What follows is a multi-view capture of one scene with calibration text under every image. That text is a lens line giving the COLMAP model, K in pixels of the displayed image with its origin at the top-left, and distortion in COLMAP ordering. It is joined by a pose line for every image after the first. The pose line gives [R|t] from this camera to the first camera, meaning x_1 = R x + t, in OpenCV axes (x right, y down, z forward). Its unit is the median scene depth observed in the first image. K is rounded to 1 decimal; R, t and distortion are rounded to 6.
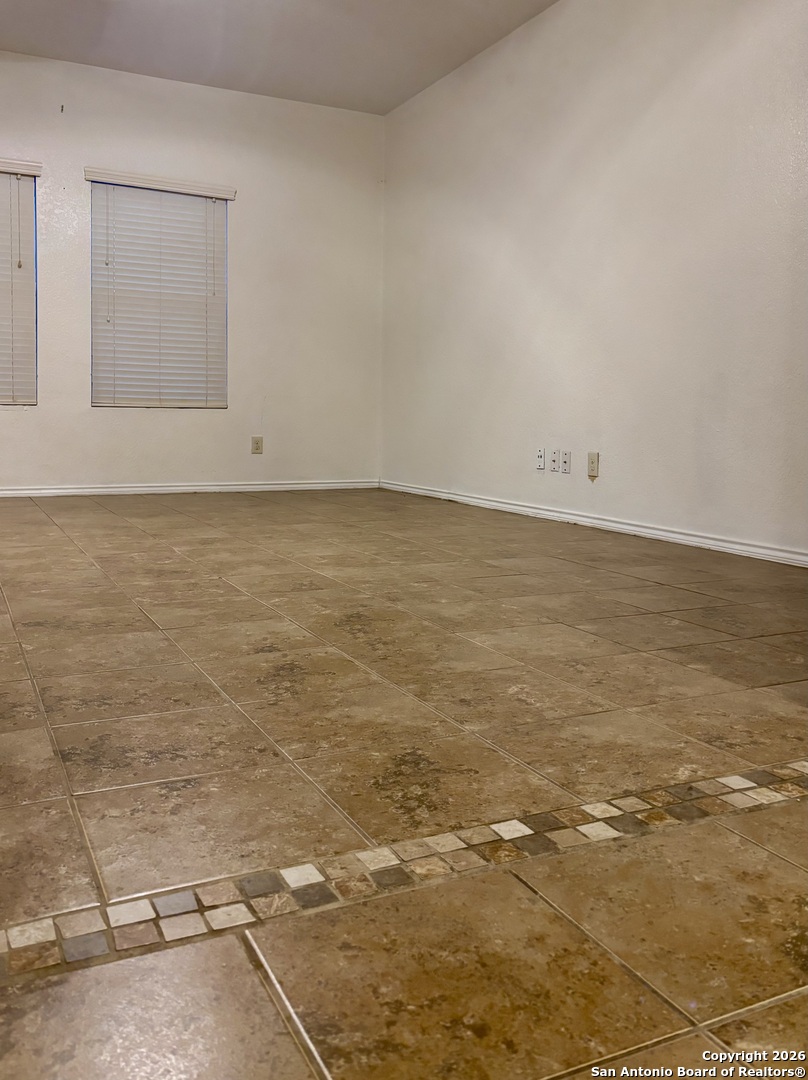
lens RADIAL K [[906.7, 0, 402.3], [0, 906.7, 537.6], [0, 0, 1]] dist [-0.002660, -0.001211]
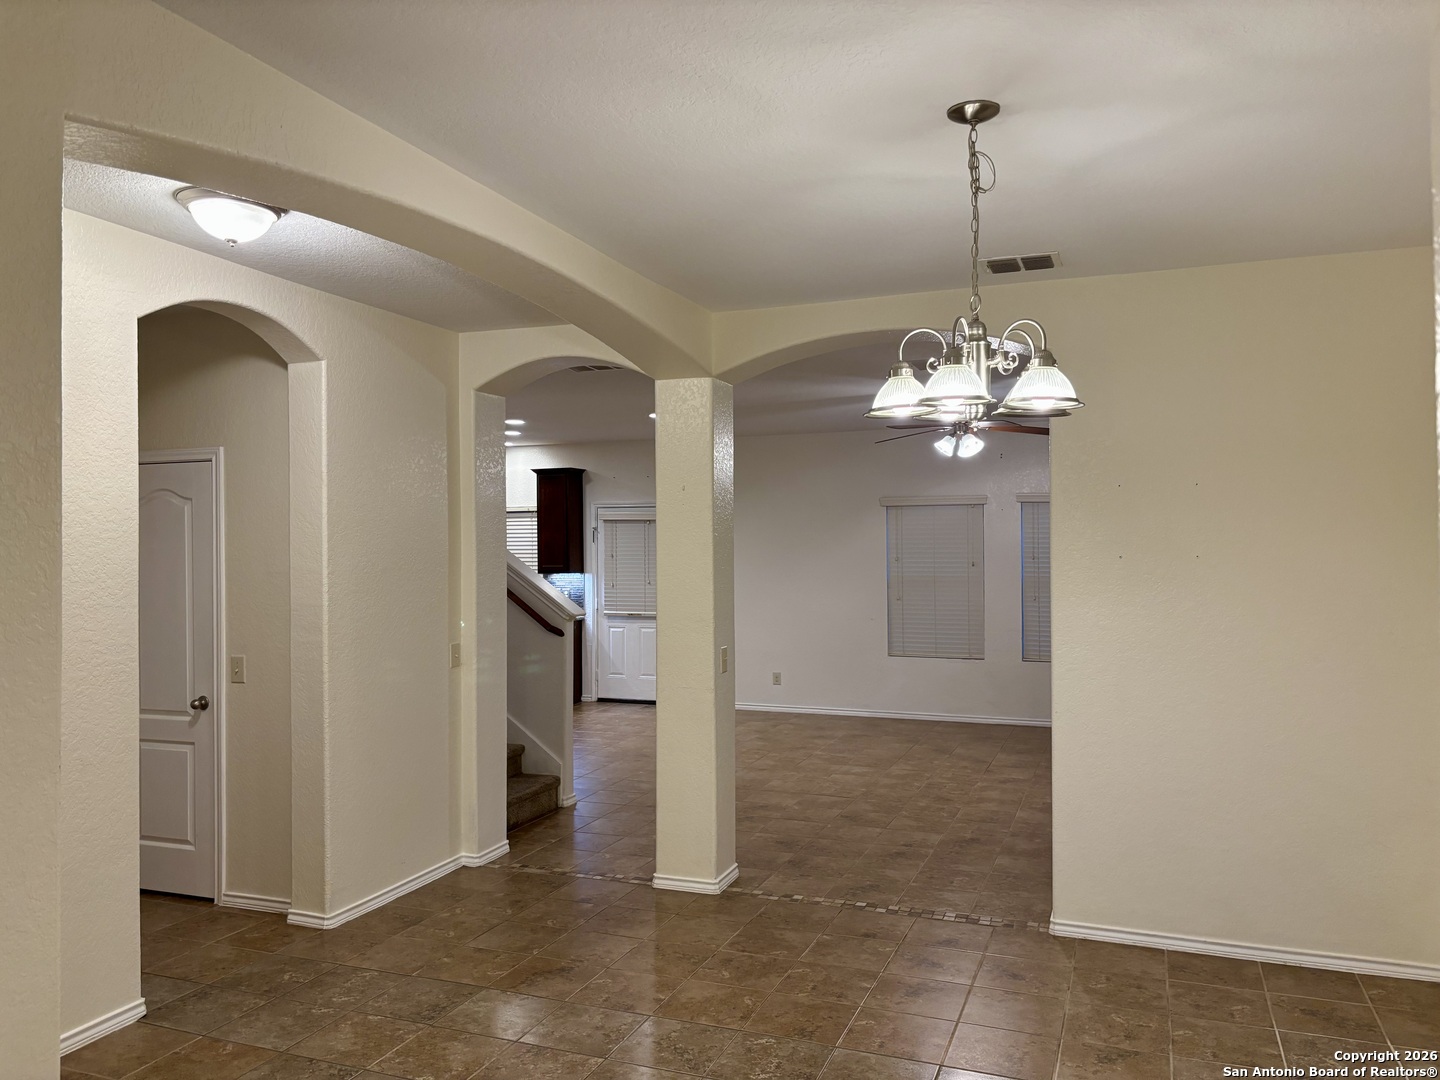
lens RADIAL K [[1093.1, 0, 719.2], [0, 1093.1, 540.9], [0, 0, 1]] dist [0.014652, -0.005273]
pose [[0.672455, -0.027491, -0.739627, 2.766429], [-0.075904, 0.991480, -0.105862, -0.534248], [0.736235, 0.127328, 0.664639, -2.221557]]
